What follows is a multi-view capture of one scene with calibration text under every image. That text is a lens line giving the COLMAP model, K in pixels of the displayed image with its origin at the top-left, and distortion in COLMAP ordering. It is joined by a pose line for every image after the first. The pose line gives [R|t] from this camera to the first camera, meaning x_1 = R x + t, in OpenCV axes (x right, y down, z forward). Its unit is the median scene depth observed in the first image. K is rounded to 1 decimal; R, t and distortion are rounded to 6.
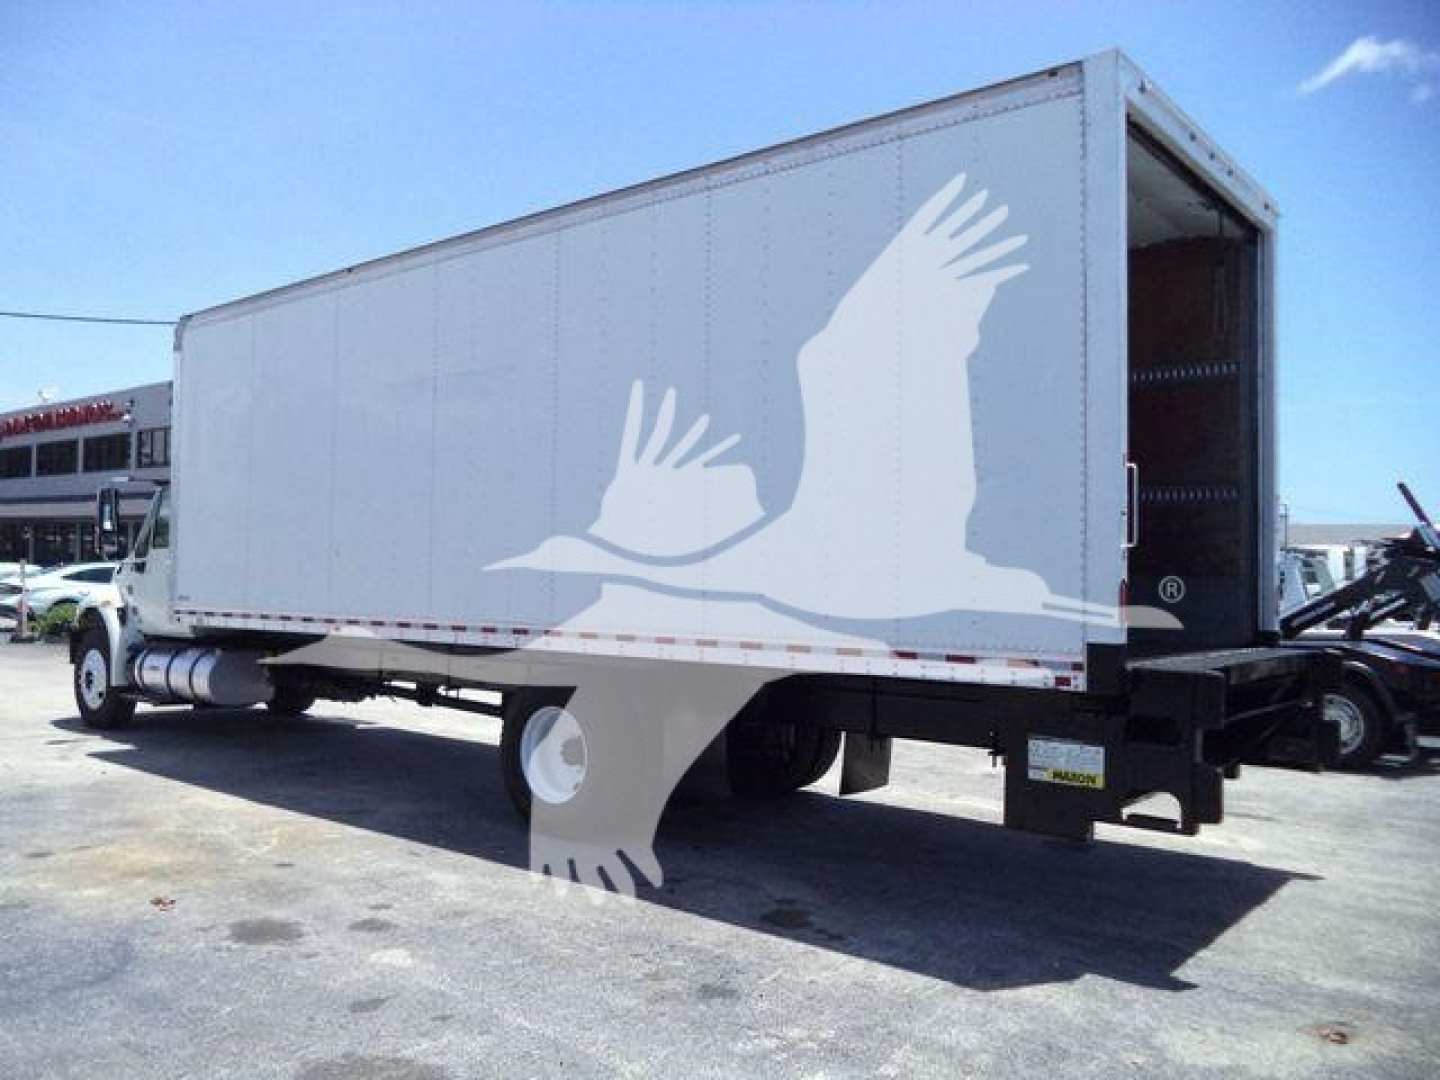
lens RADIAL K [[1178.2, 0, 716.9], [0, 1178.2, 539.0], [0, 0, 1]] dist [-0.057895, 0.039368]
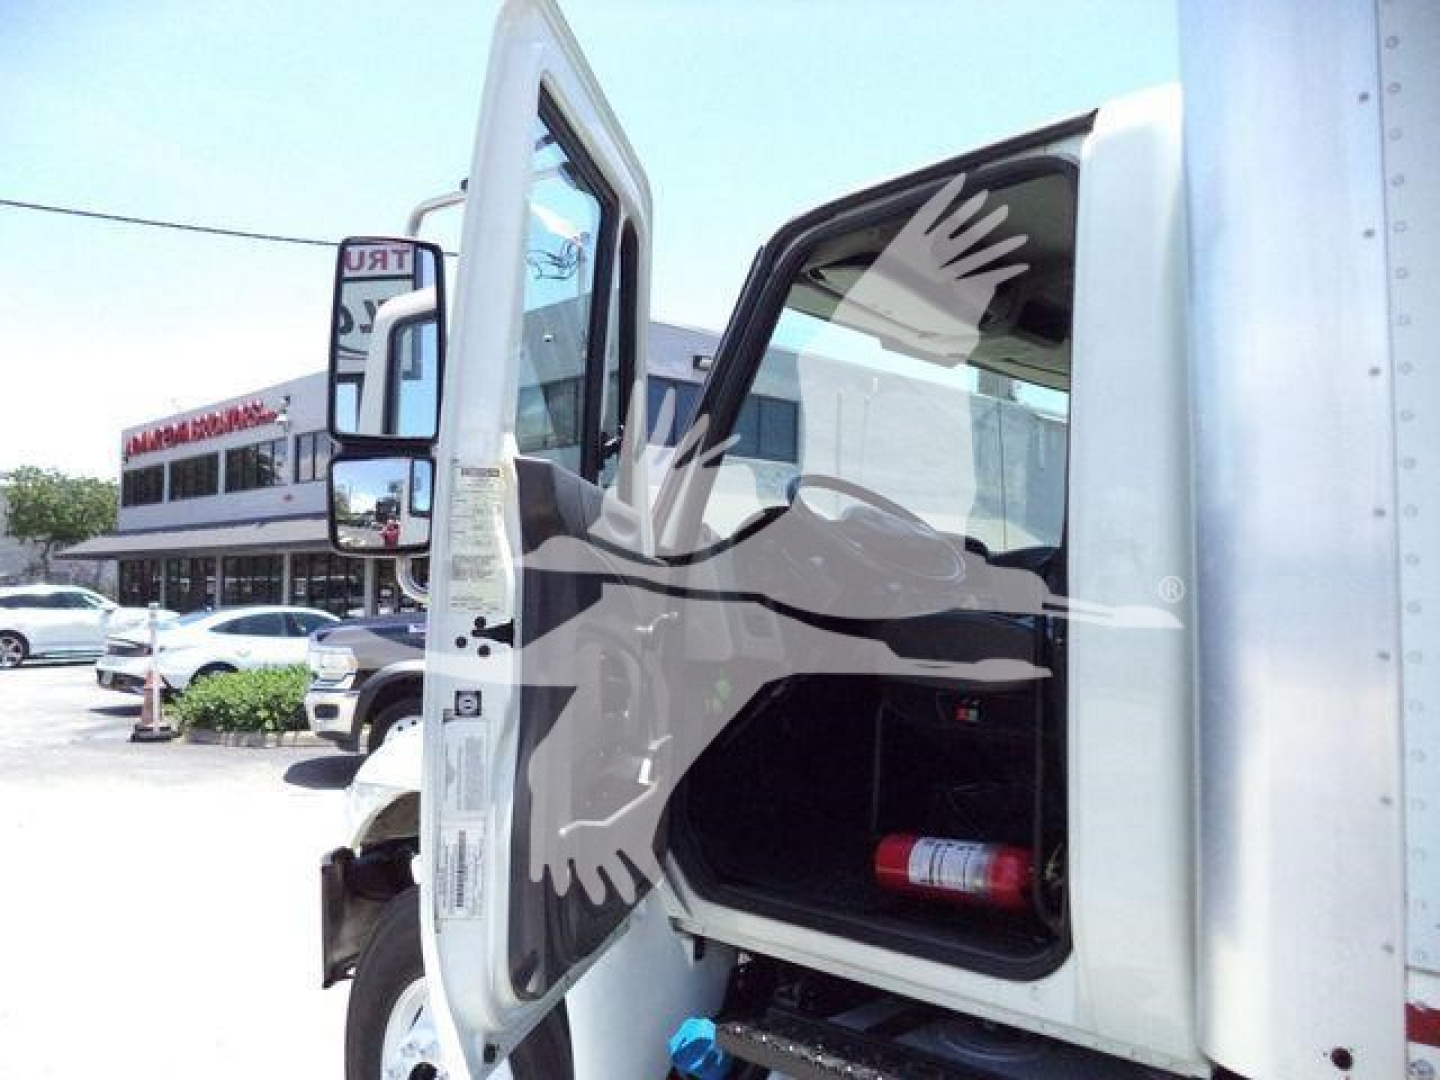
lens RADIAL K [[1178.2, 0, 718.2], [0, 1178.2, 536.5], [0, 0, 1]] dist [-0.057895, 0.039368]
pose [[0.995855, -0.022629, -0.088095, -0.252478], [0.019707, 0.999231, -0.033896, 0.010312], [0.088794, 0.032019, 0.995535, 0.424358]]
